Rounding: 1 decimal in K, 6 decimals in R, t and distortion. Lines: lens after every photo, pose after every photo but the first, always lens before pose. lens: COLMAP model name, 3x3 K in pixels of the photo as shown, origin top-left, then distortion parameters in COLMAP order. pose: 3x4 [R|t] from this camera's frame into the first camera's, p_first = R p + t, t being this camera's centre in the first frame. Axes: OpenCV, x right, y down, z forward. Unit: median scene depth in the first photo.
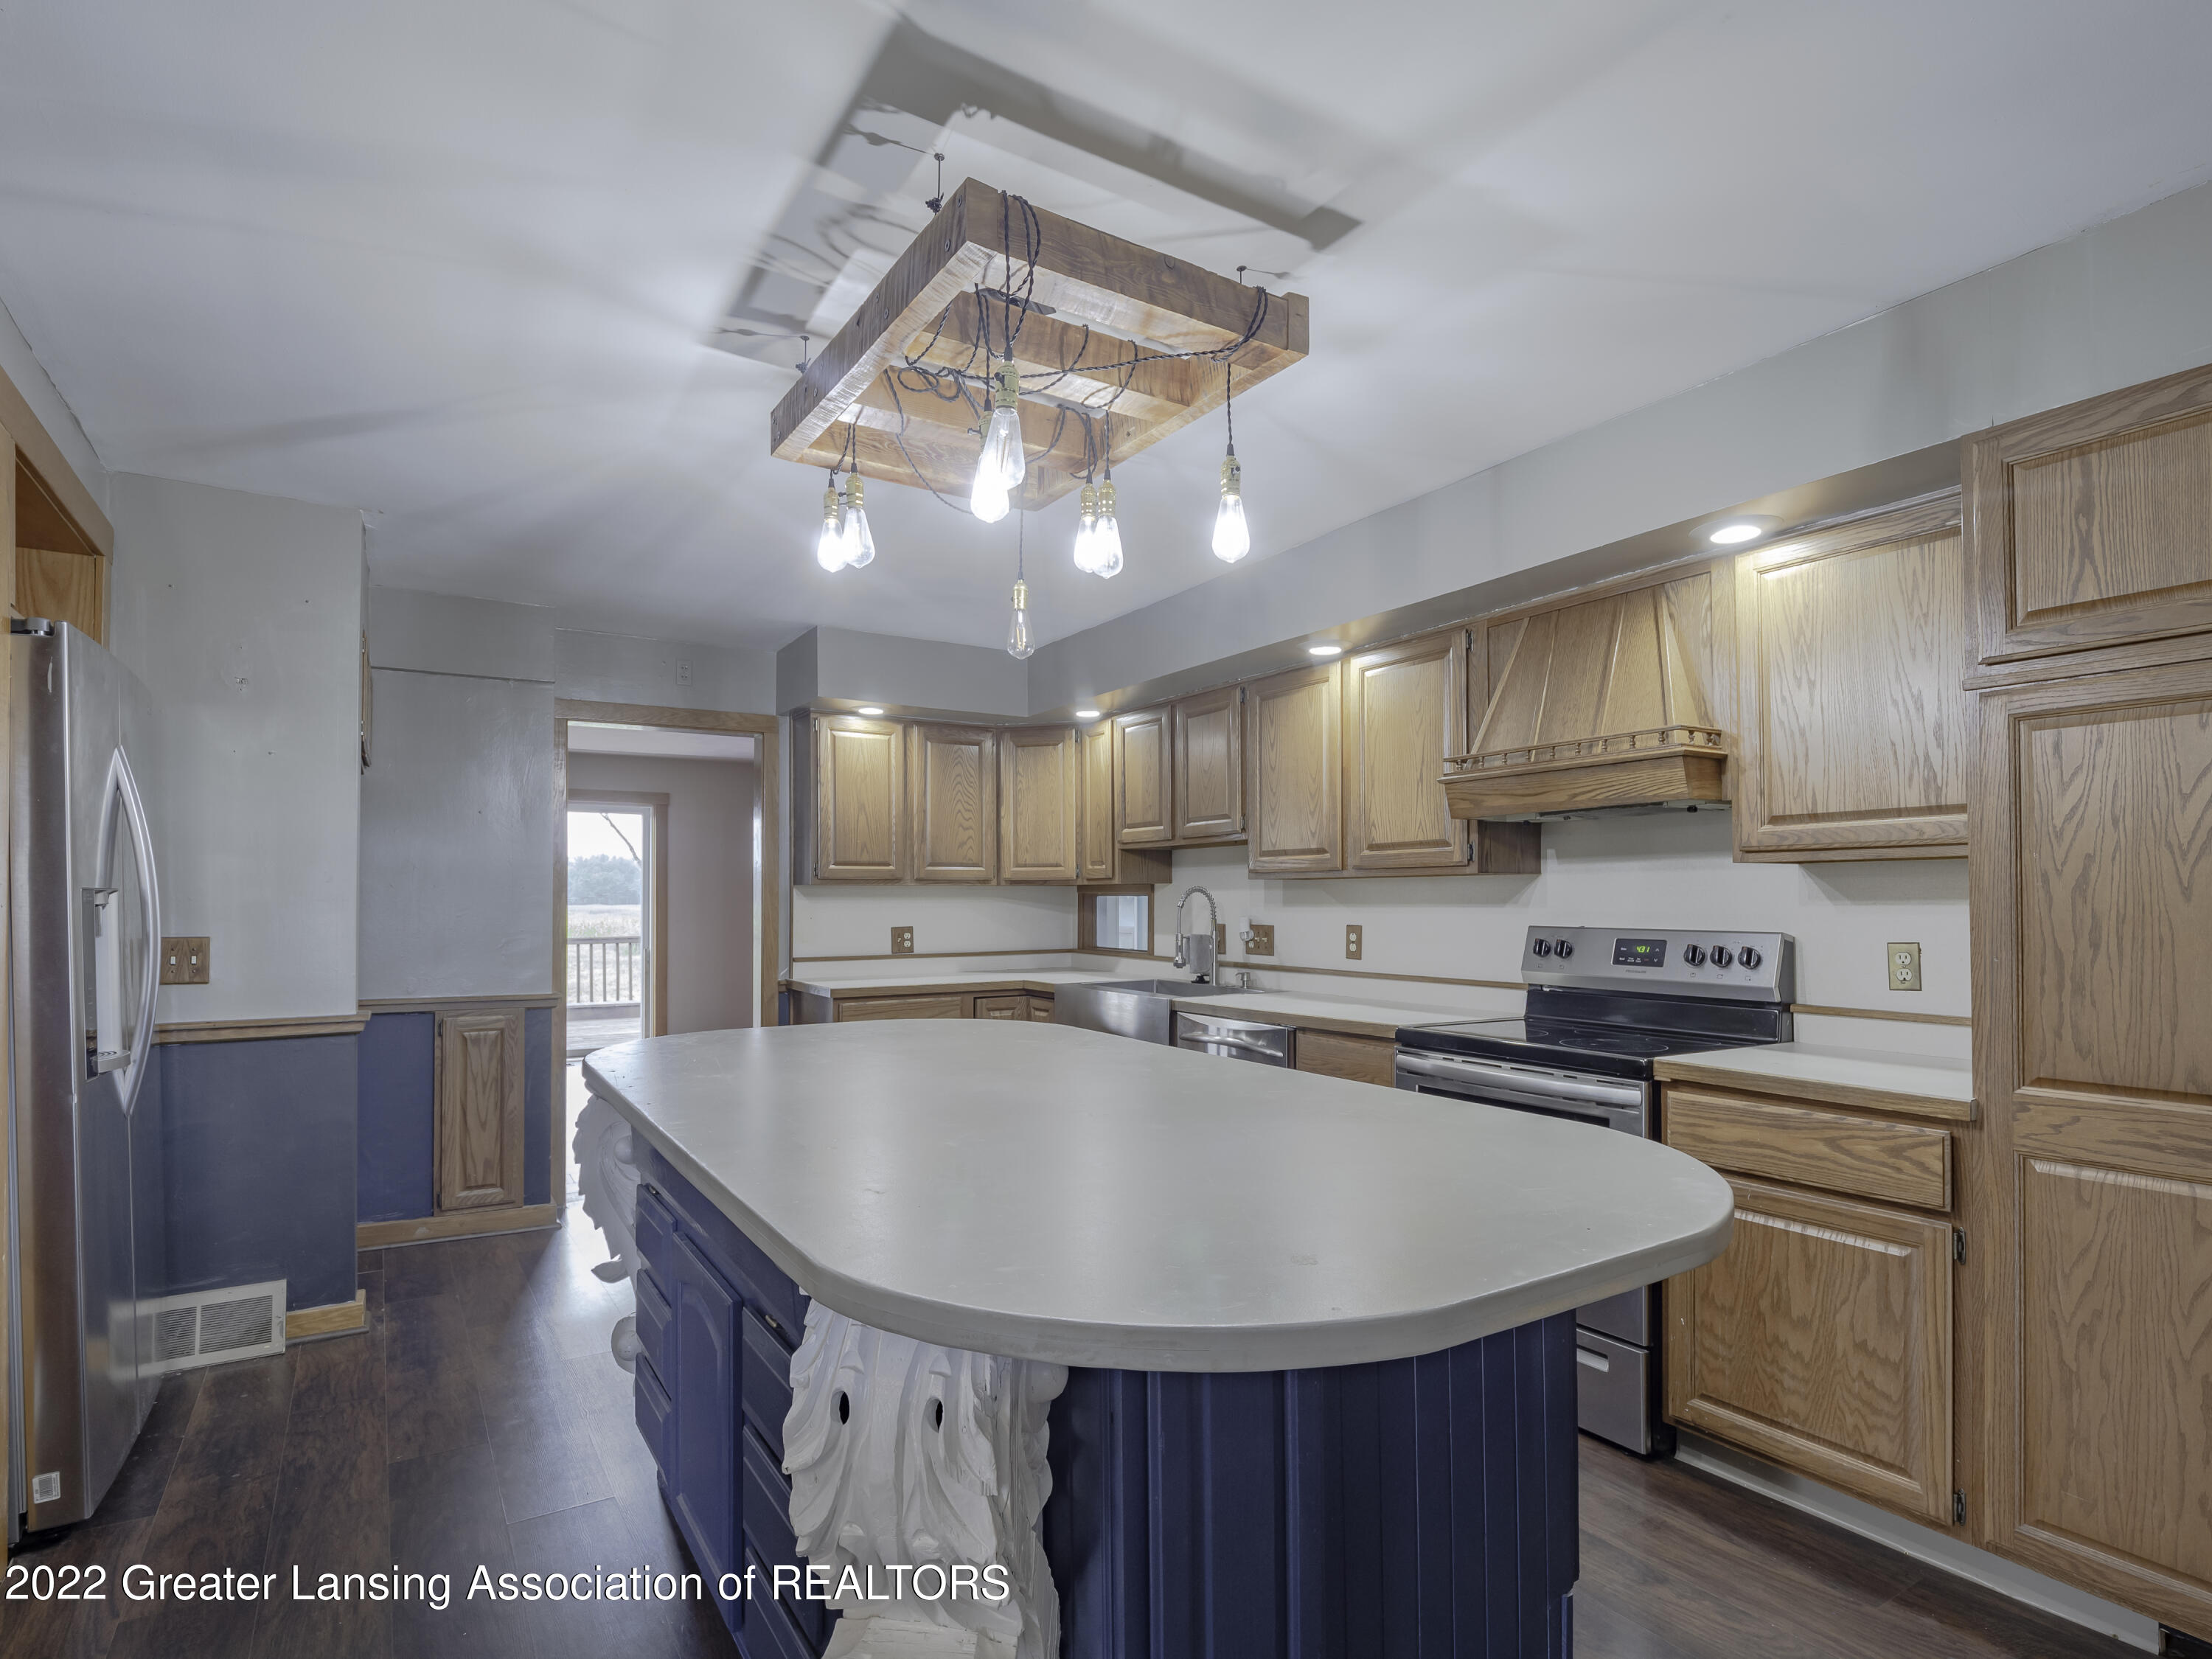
lens RADIAL K [[1123.0, 0, 1105.4], [0, 1123.0, 848.6], [0, 0, 1]] dist [-0.022181, -0.002013]
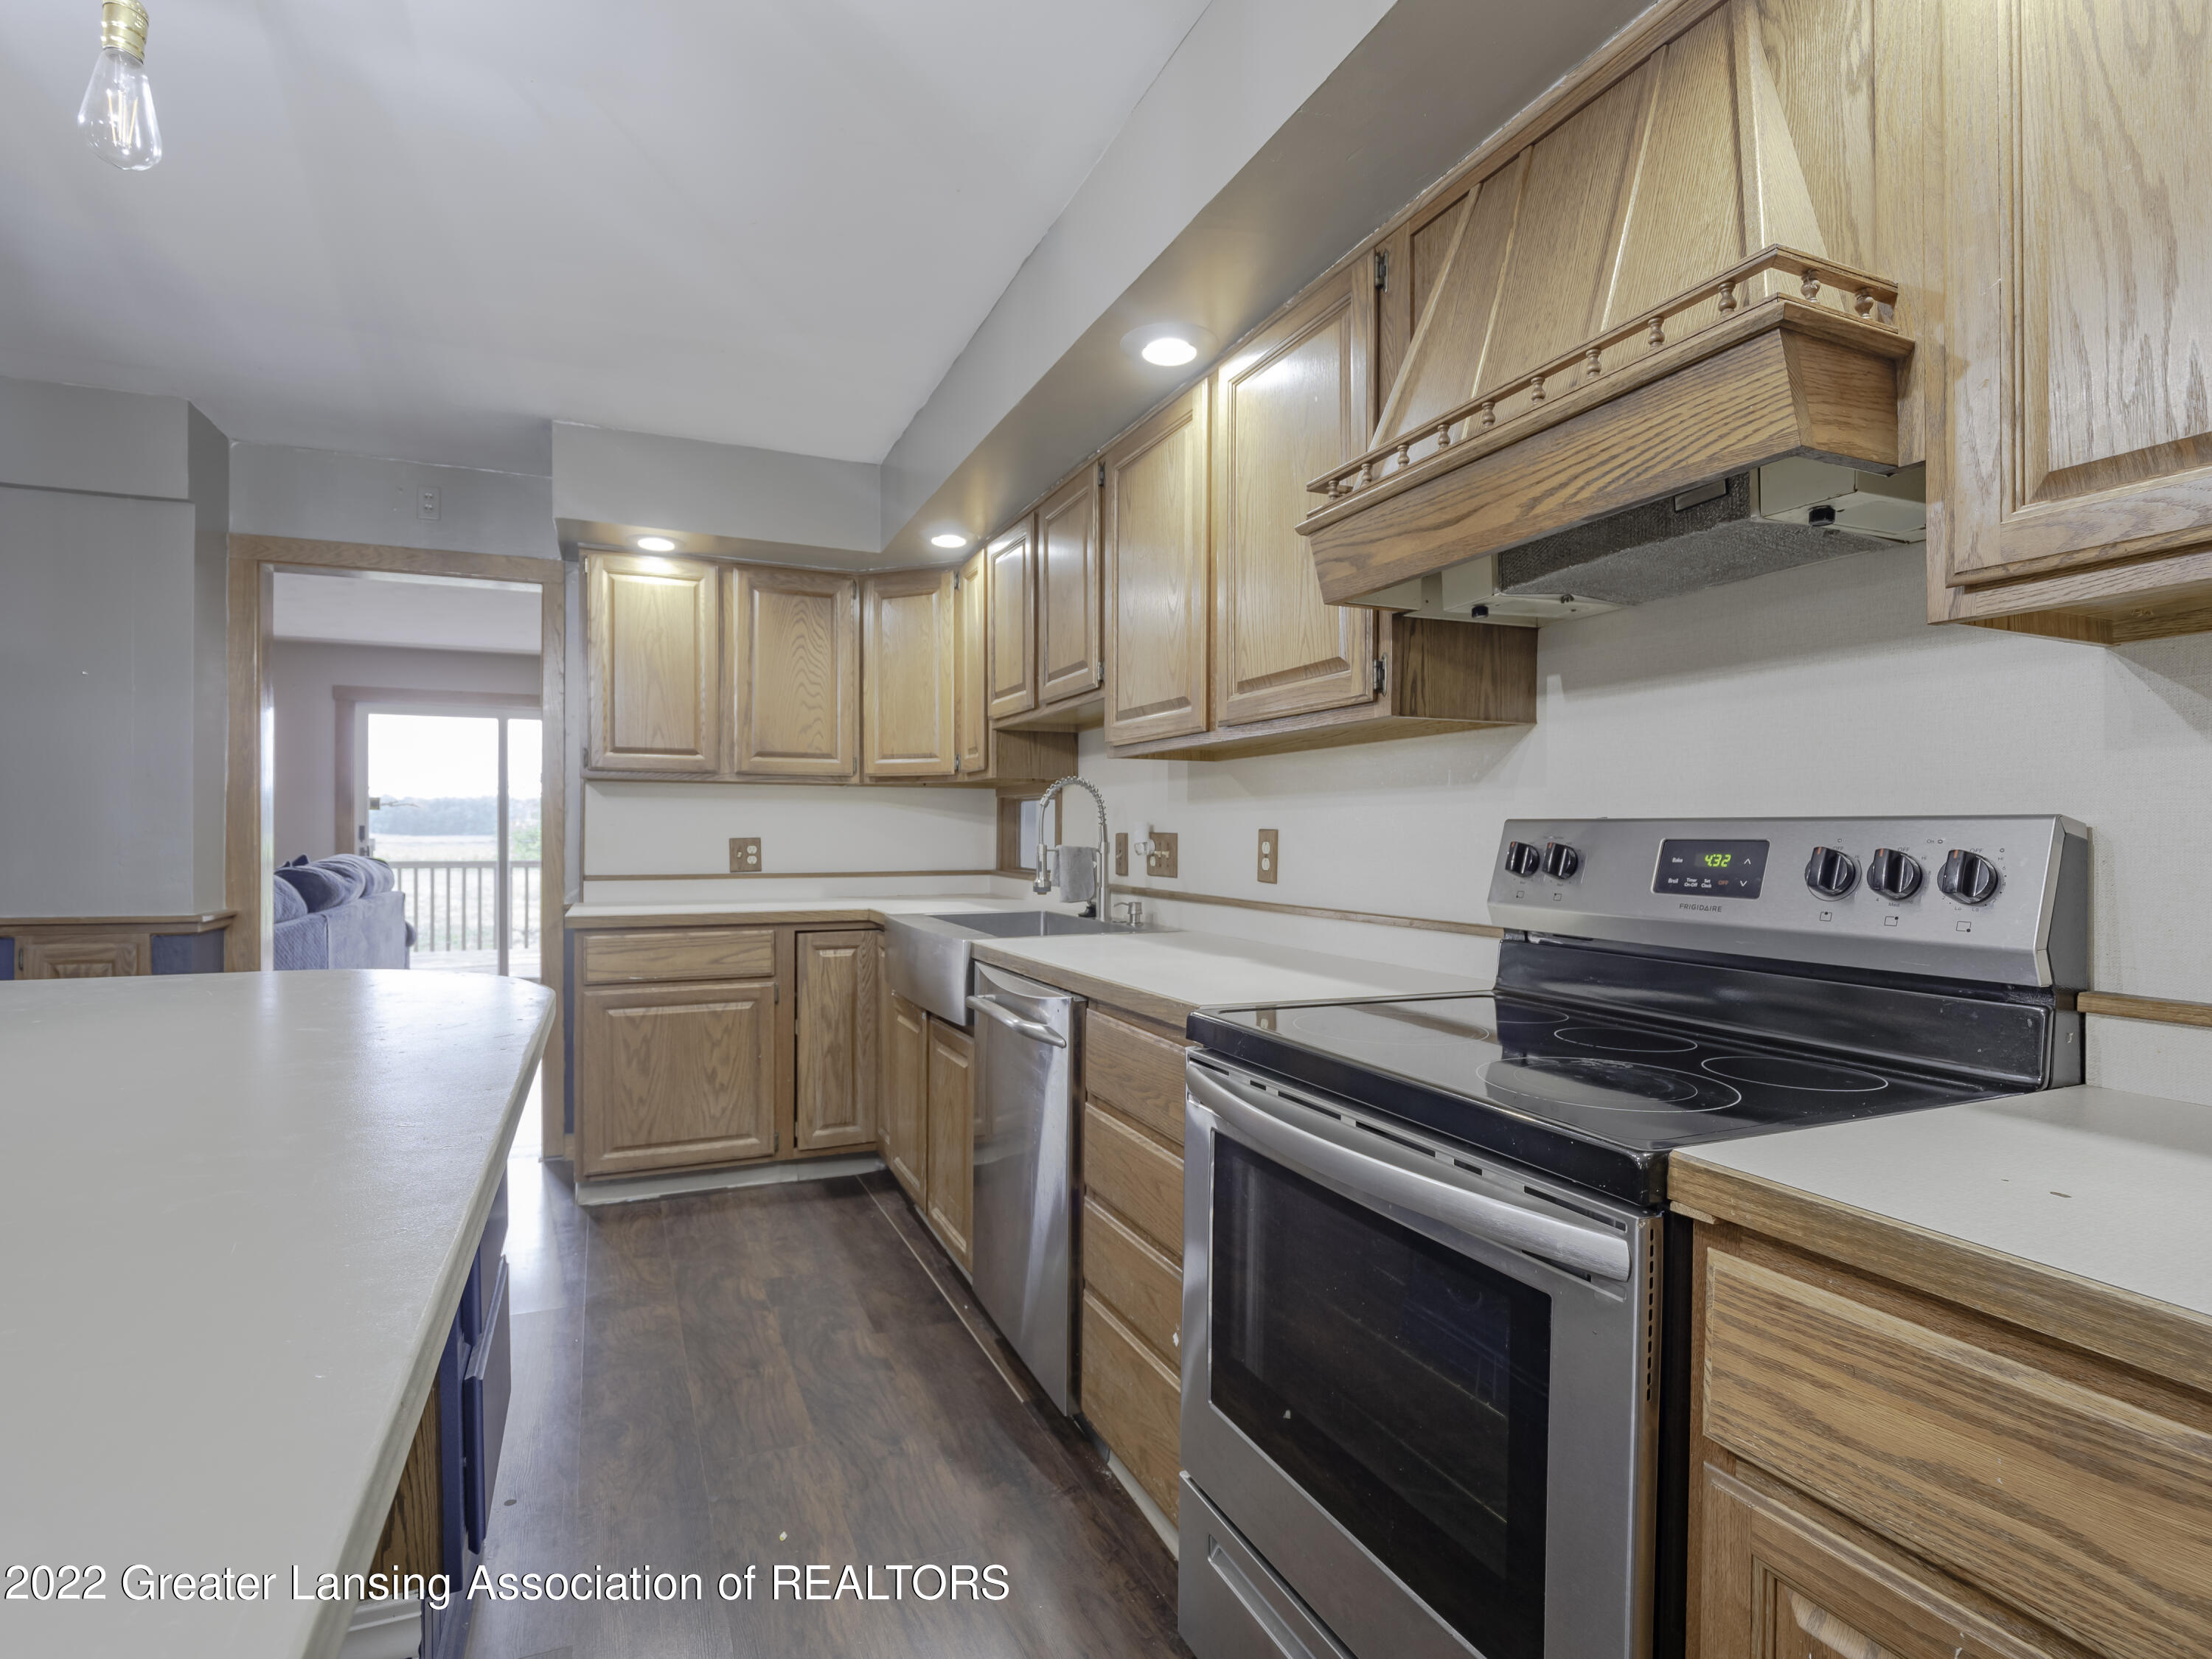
lens RADIAL K [[1079.7, 0, 1102.9], [0, 1079.7, 816.0], [0, 0, 1]] dist [-0.019567, -0.000720]
pose [[0.988764, 0.001963, -0.149470, 0.270793], [0.002256, 0.999604, 0.028053, 0.053733], [0.149466, -0.028075, 0.988368, 0.476377]]
